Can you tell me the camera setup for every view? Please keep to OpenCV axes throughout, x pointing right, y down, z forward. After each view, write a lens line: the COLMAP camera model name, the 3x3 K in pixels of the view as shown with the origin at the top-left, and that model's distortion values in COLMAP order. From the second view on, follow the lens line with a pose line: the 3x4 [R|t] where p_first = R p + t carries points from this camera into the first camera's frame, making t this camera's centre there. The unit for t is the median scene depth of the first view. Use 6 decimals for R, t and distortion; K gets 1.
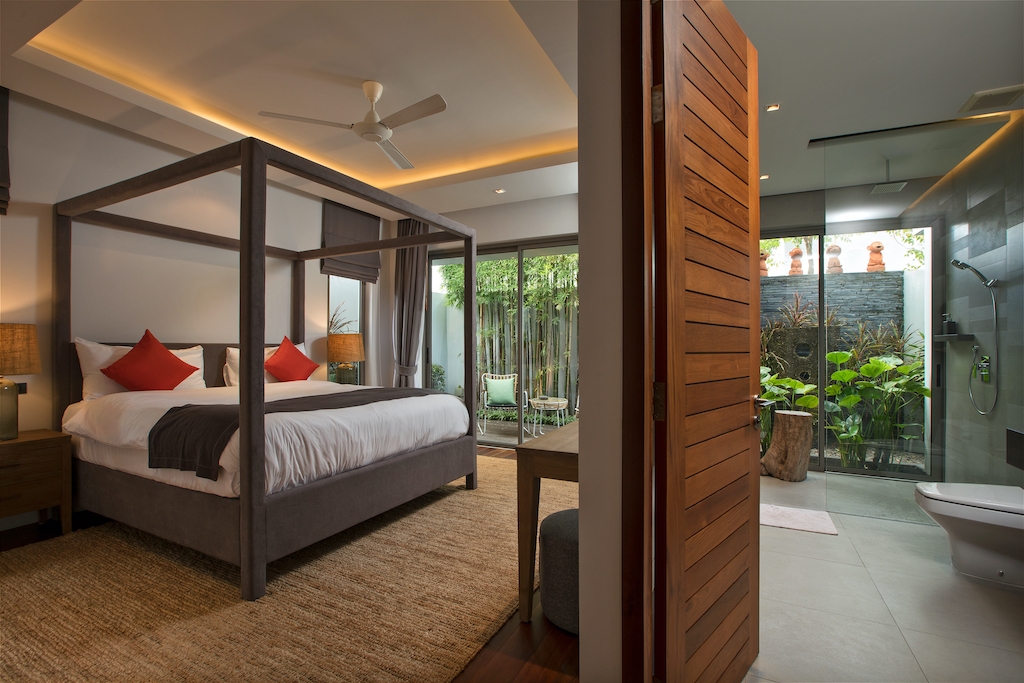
lens RADIAL K [[473.6, 0, 511.6], [0, 473.6, 337.7], [0, 0, 1]] dist [-0.032915, 0.010185]
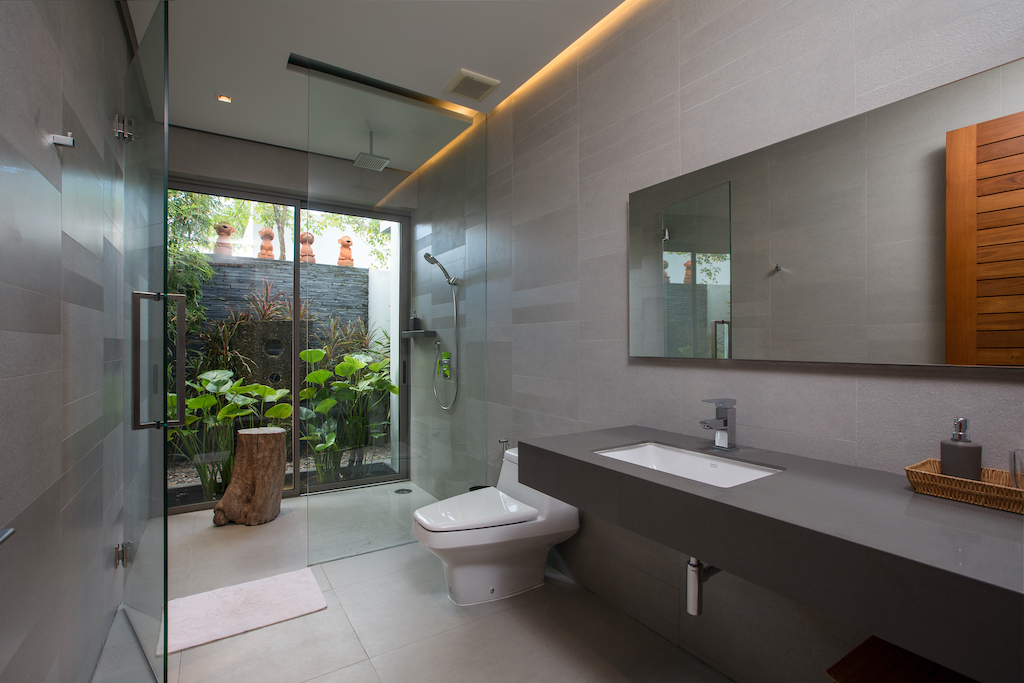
lens RADIAL K [[473.6, 0, 518.6], [0, 473.6, 343.9], [0, 0, 1]] dist [-0.032915, 0.010185]
pose [[0.504618, -0.005649, 0.863324, 0.139493], [-0.011769, 0.999841, 0.013421, 0.003921], [-0.863263, -0.016933, 0.504471, 0.233425]]
